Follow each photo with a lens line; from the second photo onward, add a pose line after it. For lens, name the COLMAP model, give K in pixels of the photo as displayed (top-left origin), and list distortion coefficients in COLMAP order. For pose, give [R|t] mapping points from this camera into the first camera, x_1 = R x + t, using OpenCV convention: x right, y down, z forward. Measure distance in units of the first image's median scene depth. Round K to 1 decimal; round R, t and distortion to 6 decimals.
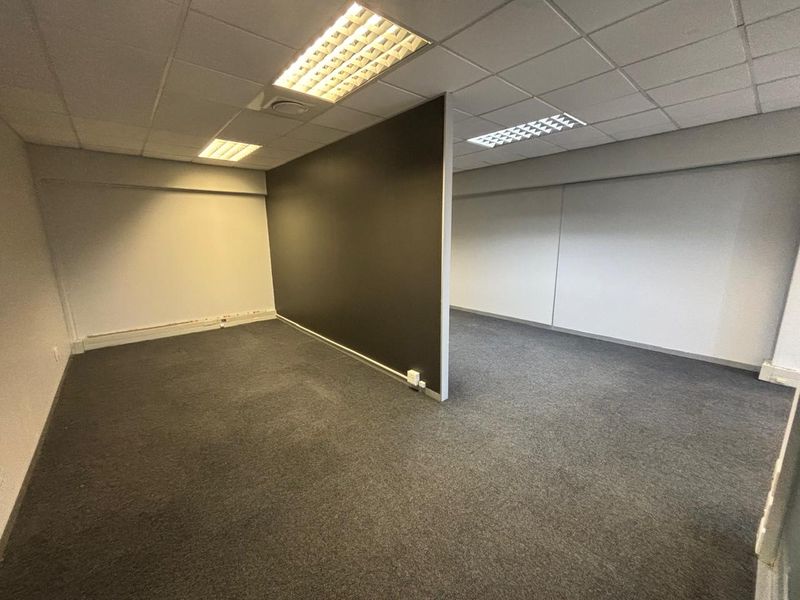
lens RADIAL K [[328.6, 0, 400.0], [0, 328.6, 300.0], [0, 0, 1]] dist [0.001430, 0.000023]
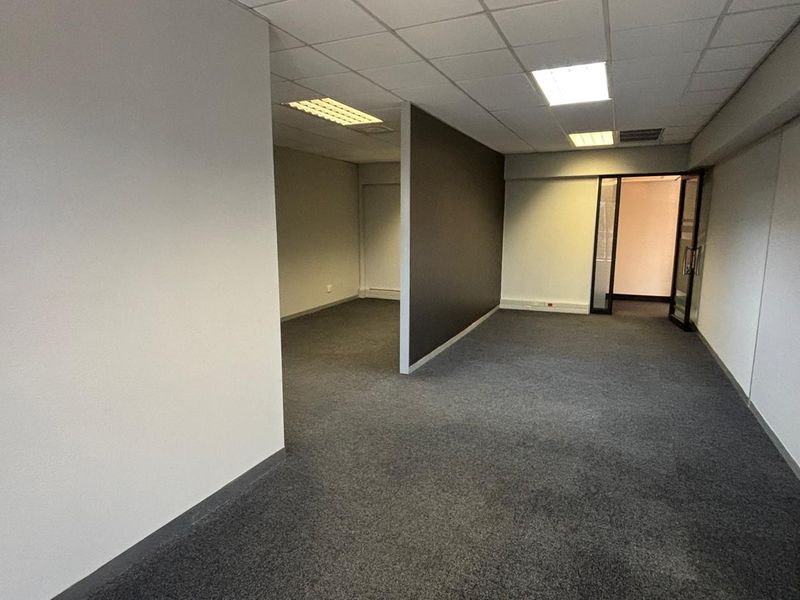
lens RADIAL K [[463.5, 0, 400.0], [0, 463.5, 300.0], [0, 0, 1]] dist [-0.001694, -0.000161]
pose [[0.411970, 0.153671, -0.898146, 1.015474], [-0.195601, 0.977613, 0.077547, -0.028832], [0.889956, 0.143731, 0.432805, 0.211736]]
